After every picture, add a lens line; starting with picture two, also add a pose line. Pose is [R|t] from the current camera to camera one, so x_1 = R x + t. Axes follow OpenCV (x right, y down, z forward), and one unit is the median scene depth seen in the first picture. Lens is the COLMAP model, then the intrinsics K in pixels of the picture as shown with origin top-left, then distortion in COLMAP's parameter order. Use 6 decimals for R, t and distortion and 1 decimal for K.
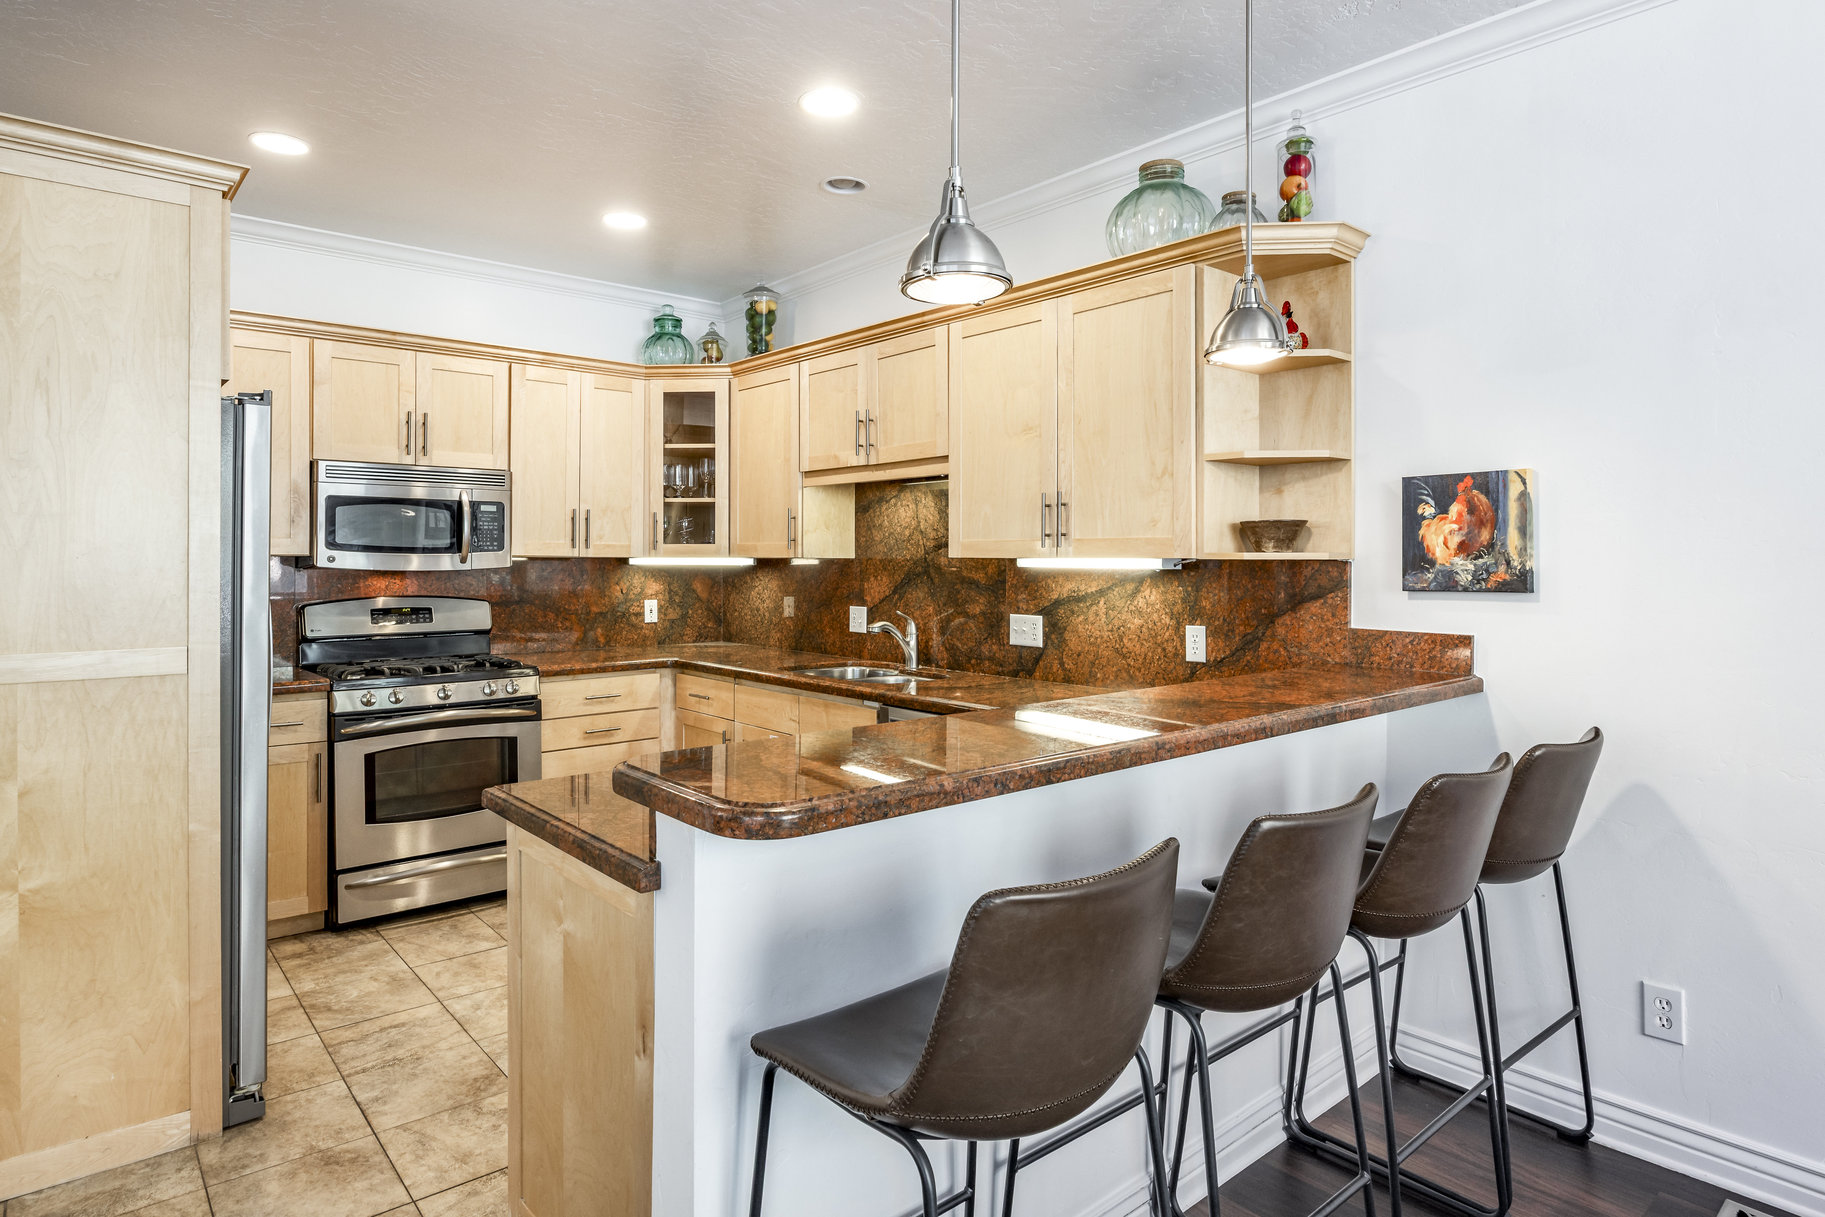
lens RADIAL K [[1014.9, 0, 950.9], [0, 1014.9, 565.1], [0, 0, 1]] dist [-0.015845, 0.002166]
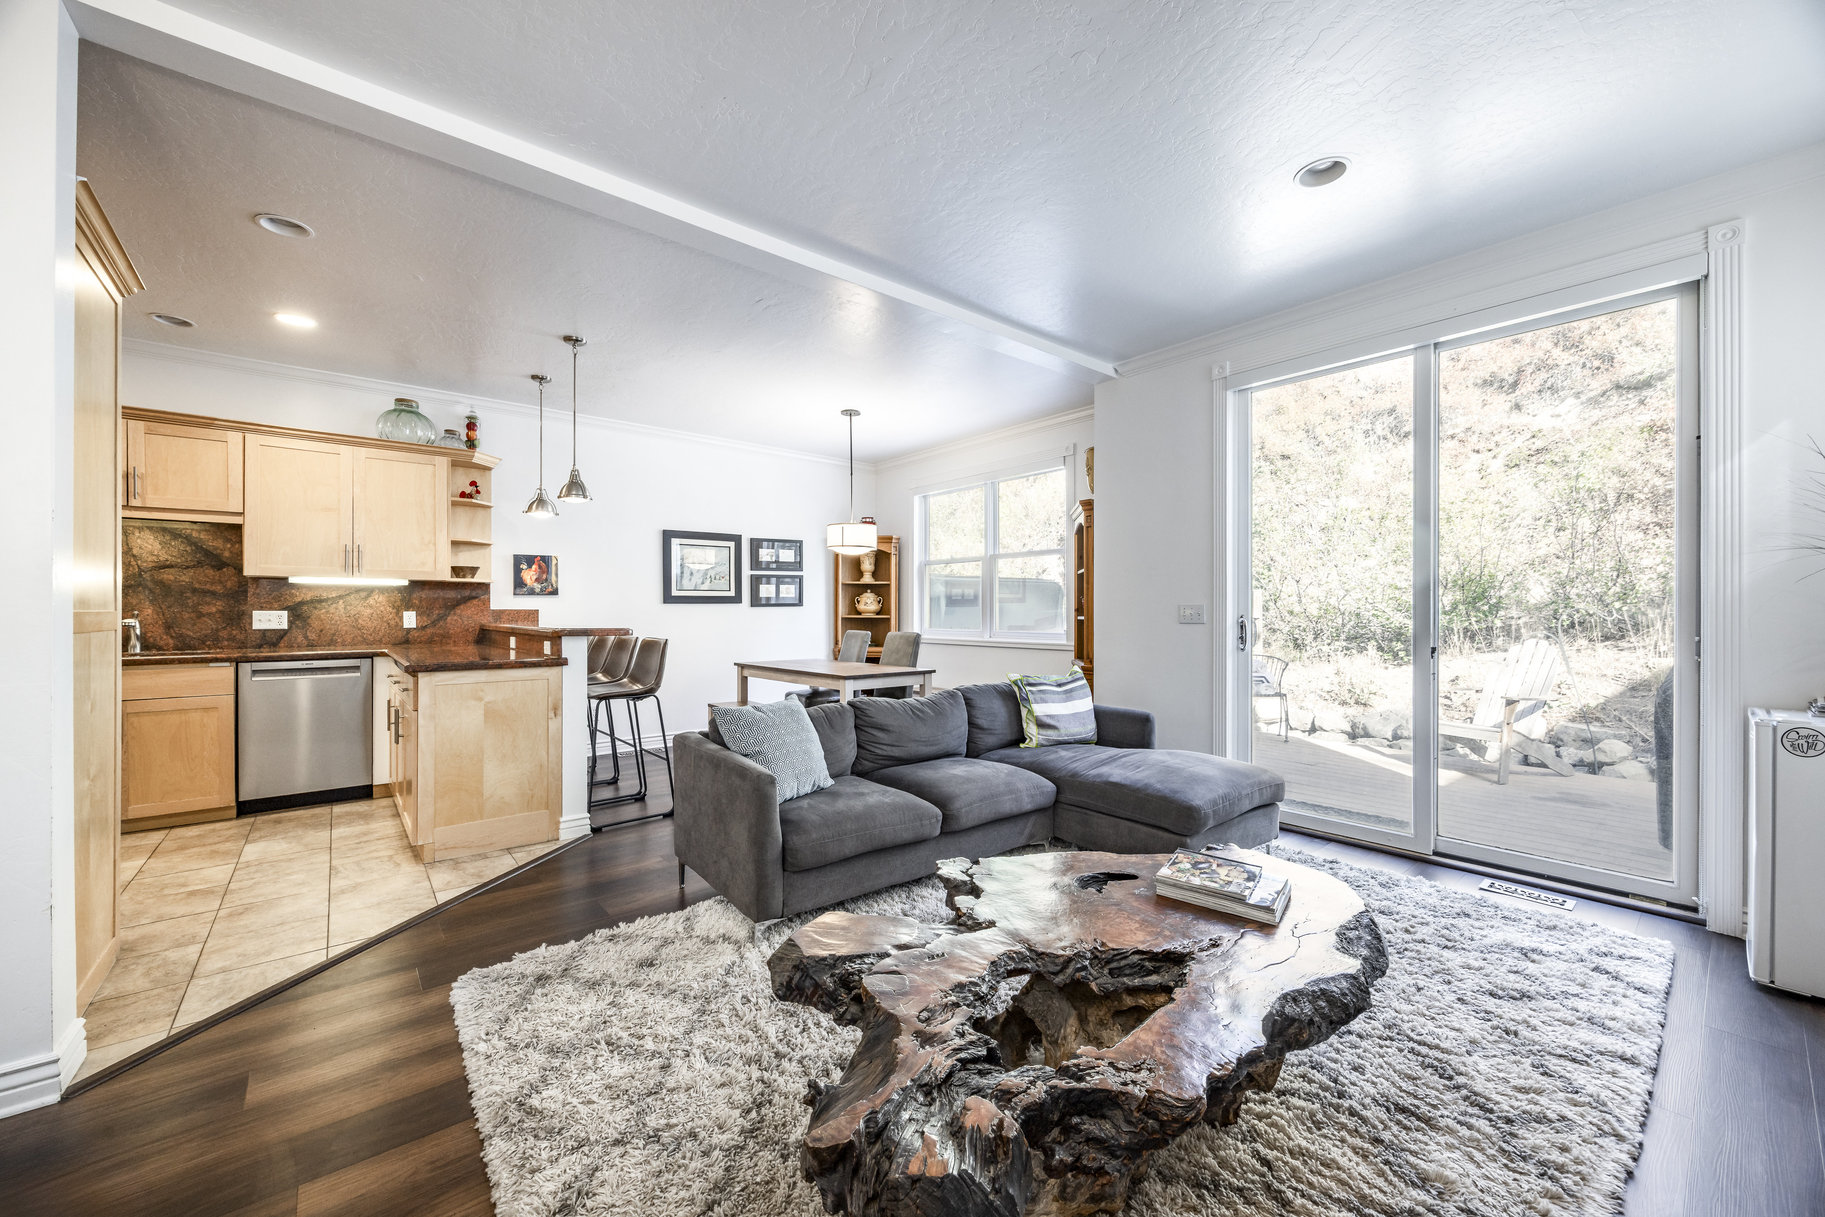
lens RADIAL K [[728.8, 0, 847.0], [0, 728.8, 611.6], [0, 0, 1]] dist [-0.001597, -0.000183]
pose [[0.100747, -0.001491, 0.994911, -0.966922], [0.002331, 0.999996, 0.001263, 0.047134], [-0.994909, 0.002192, 0.100750, -0.081374]]
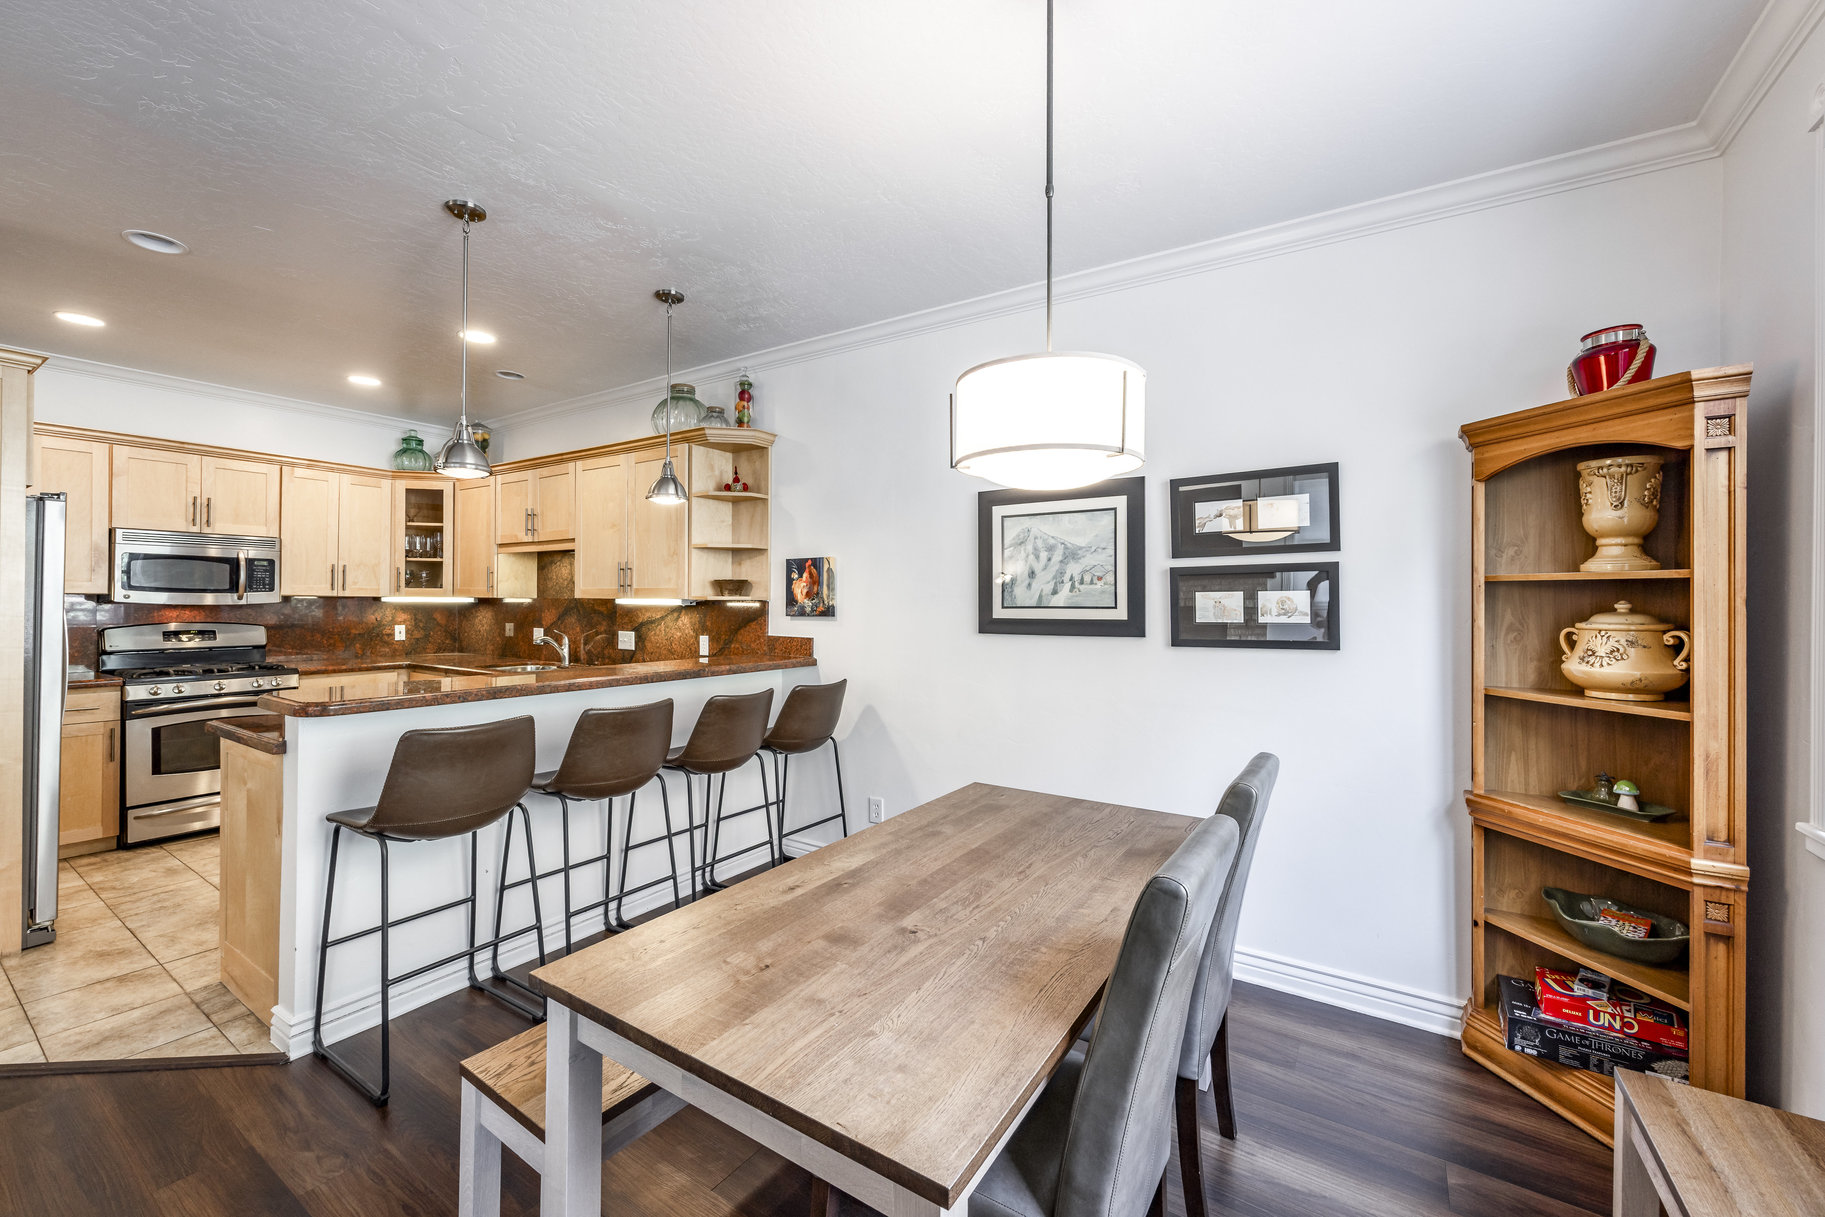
lens RADIAL K [[712.6, 0, 906.1], [0, 712.6, 601.7], [0, 0, 1]] dist [-0.001474, -0.000310]
pose [[0.966899, 0.004894, 0.255111, 0.207909], [-0.003947, 0.999983, -0.004224, 0.001333], [-0.255127, 0.003077, 0.966903, -0.274164]]
